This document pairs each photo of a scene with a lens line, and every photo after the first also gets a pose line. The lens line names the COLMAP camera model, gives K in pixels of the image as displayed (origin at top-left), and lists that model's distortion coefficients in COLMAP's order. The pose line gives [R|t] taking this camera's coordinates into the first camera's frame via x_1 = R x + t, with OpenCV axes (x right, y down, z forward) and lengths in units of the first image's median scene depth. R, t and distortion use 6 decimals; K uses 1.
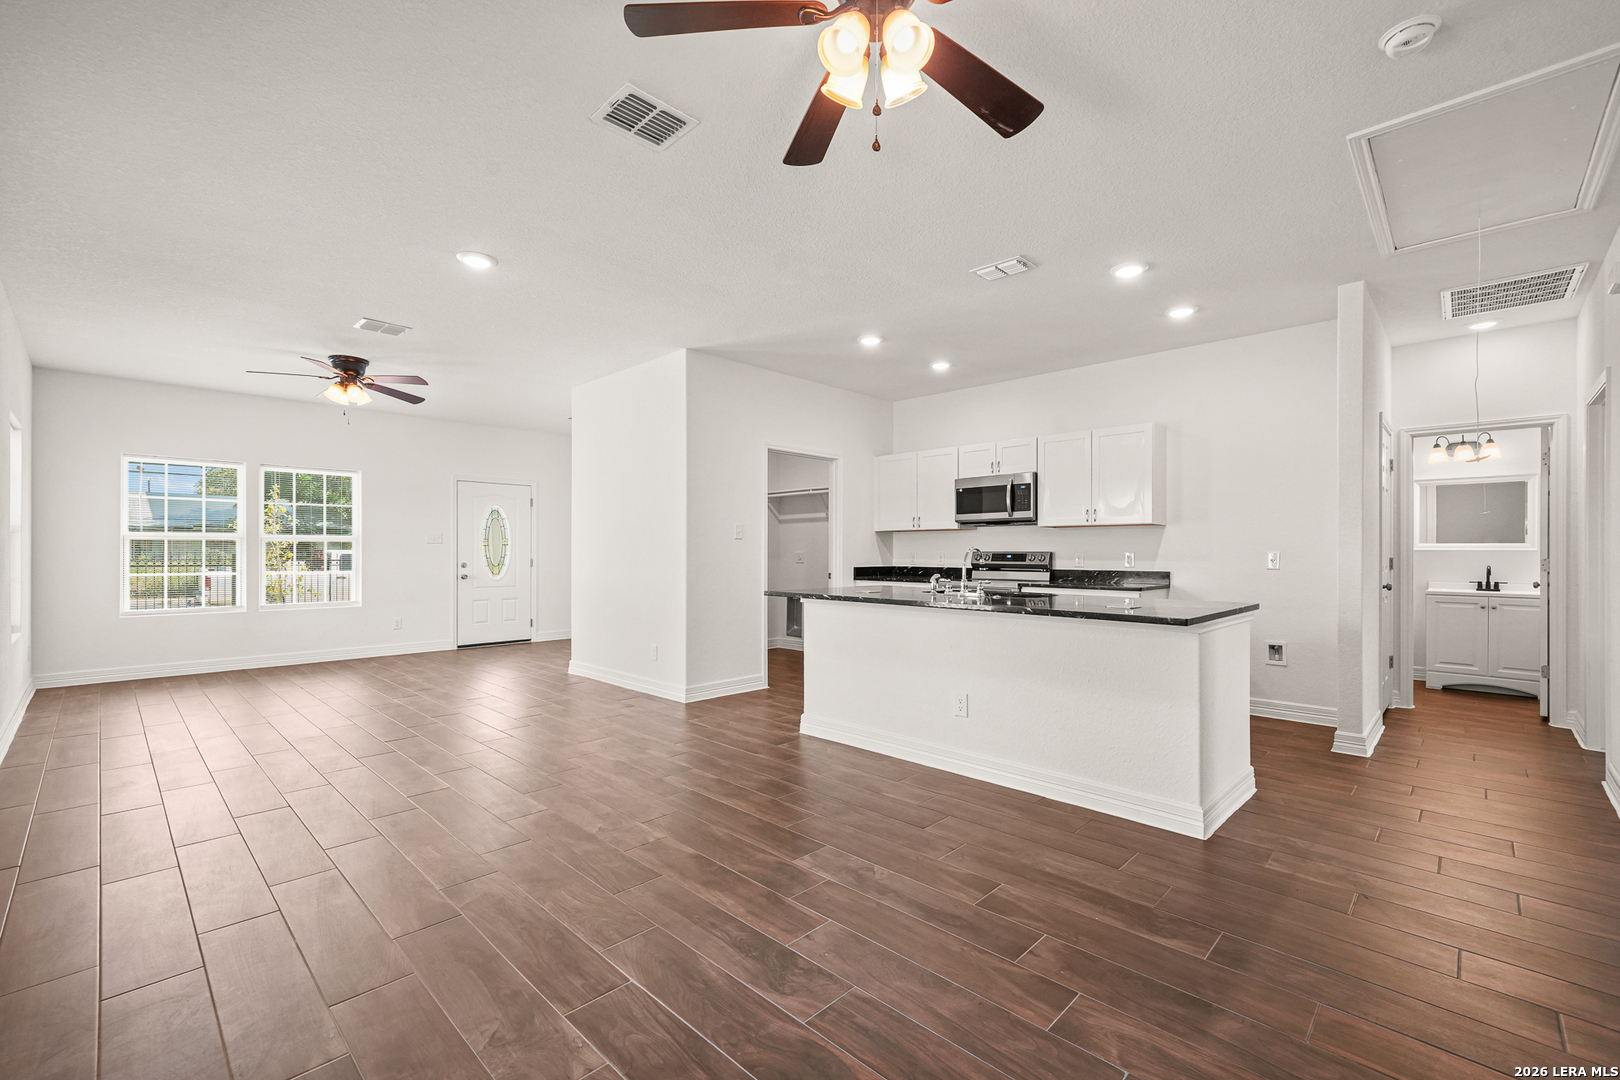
lens RADIAL K [[686.9, 0, 802.5], [0, 686.9, 554.8], [0, 0, 1]] dist [-0.004375, 0.000266]
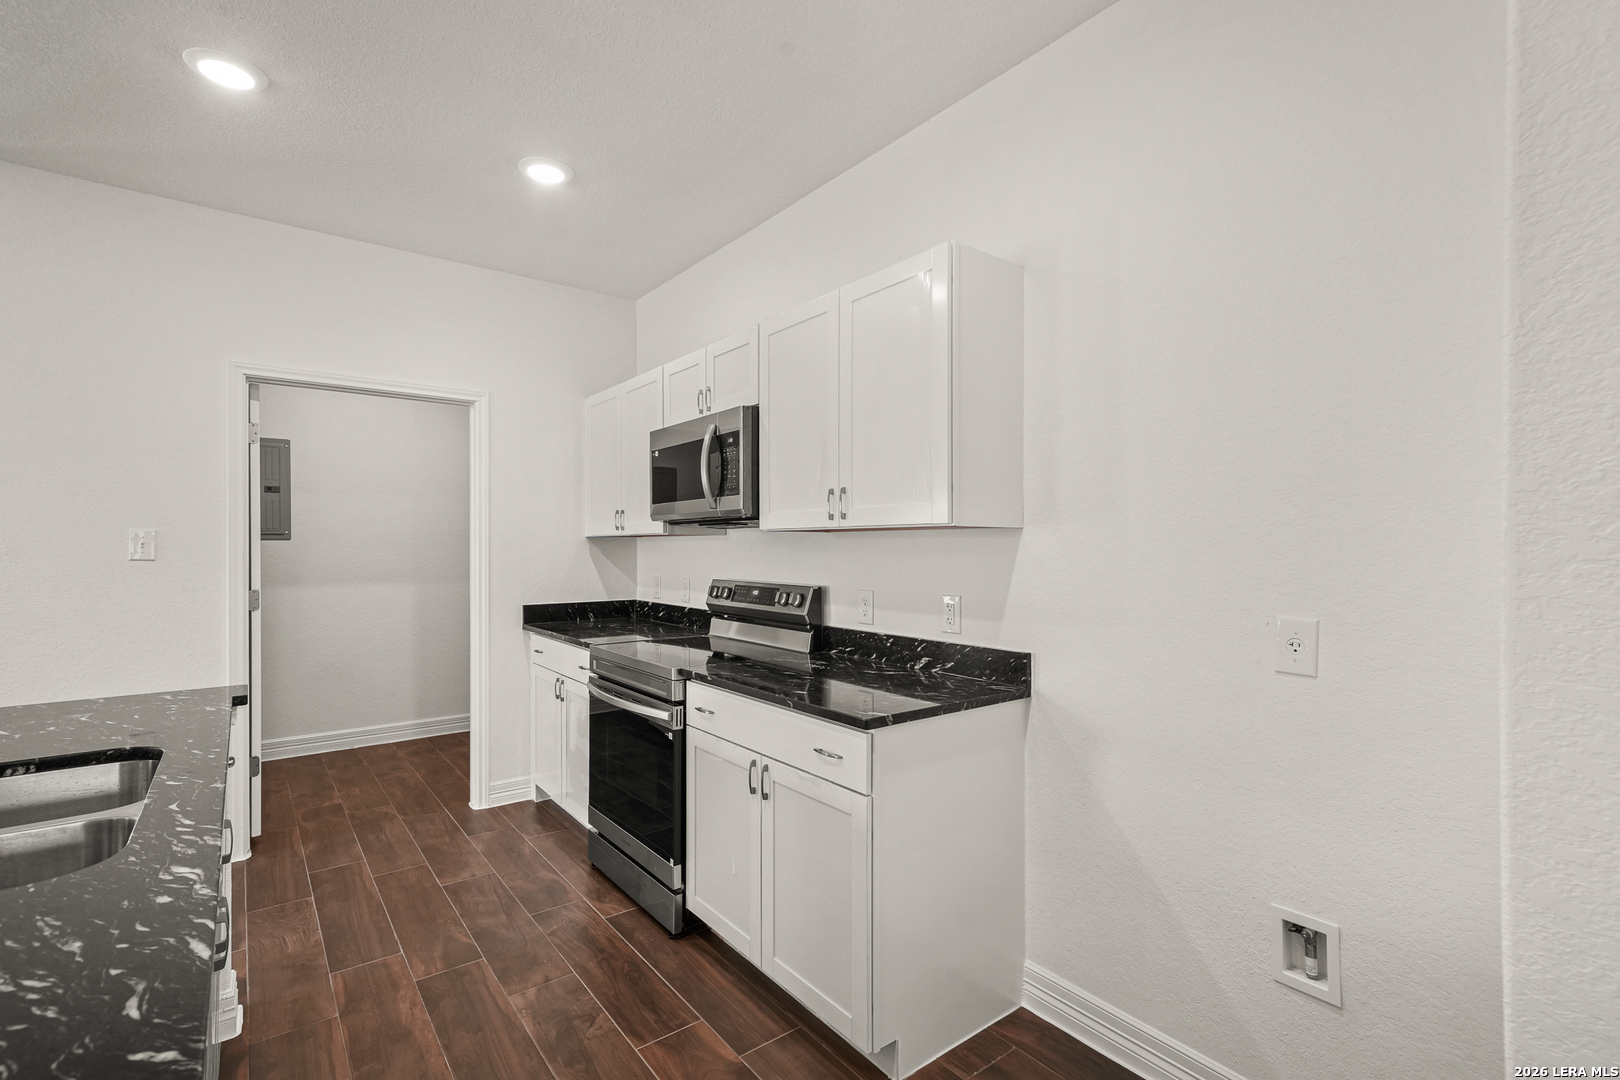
lens RADIAL K [[760.1, 0, 803.7], [0, 760.1, 536.4], [0, 0, 1]] dist [0.003924, 0.000309]
pose [[0.988978, -0.004017, -0.148006, 0.441103], [0.001110, 0.999805, -0.019719, -0.027965], [0.148056, 0.019337, 0.988790, 0.533655]]
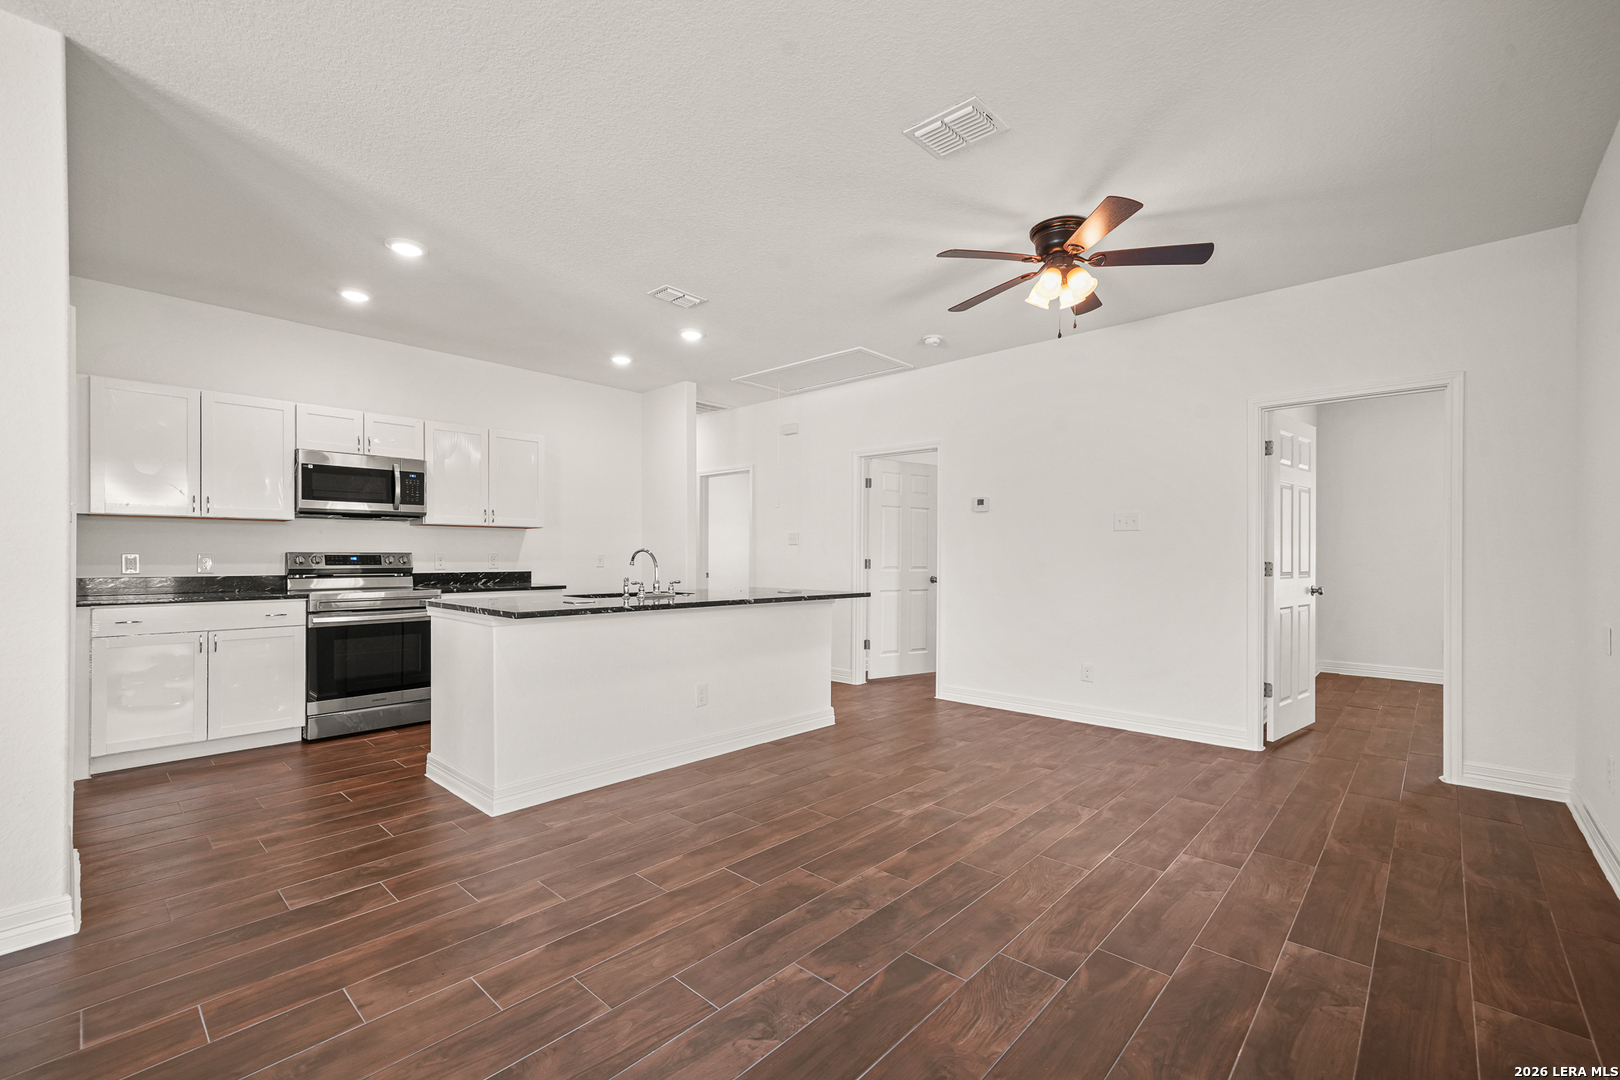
lens RADIAL K [[686.9, 0, 815.9], [0, 686.9, 550.9], [0, 0, 1]] dist [-0.004375, 0.000266]
pose [[-0.035379, 0.004288, 0.999365, -0.537951], [0.003436, 0.999985, -0.004169, -0.001566], [-0.999368, 0.003286, -0.035393, 0.540519]]
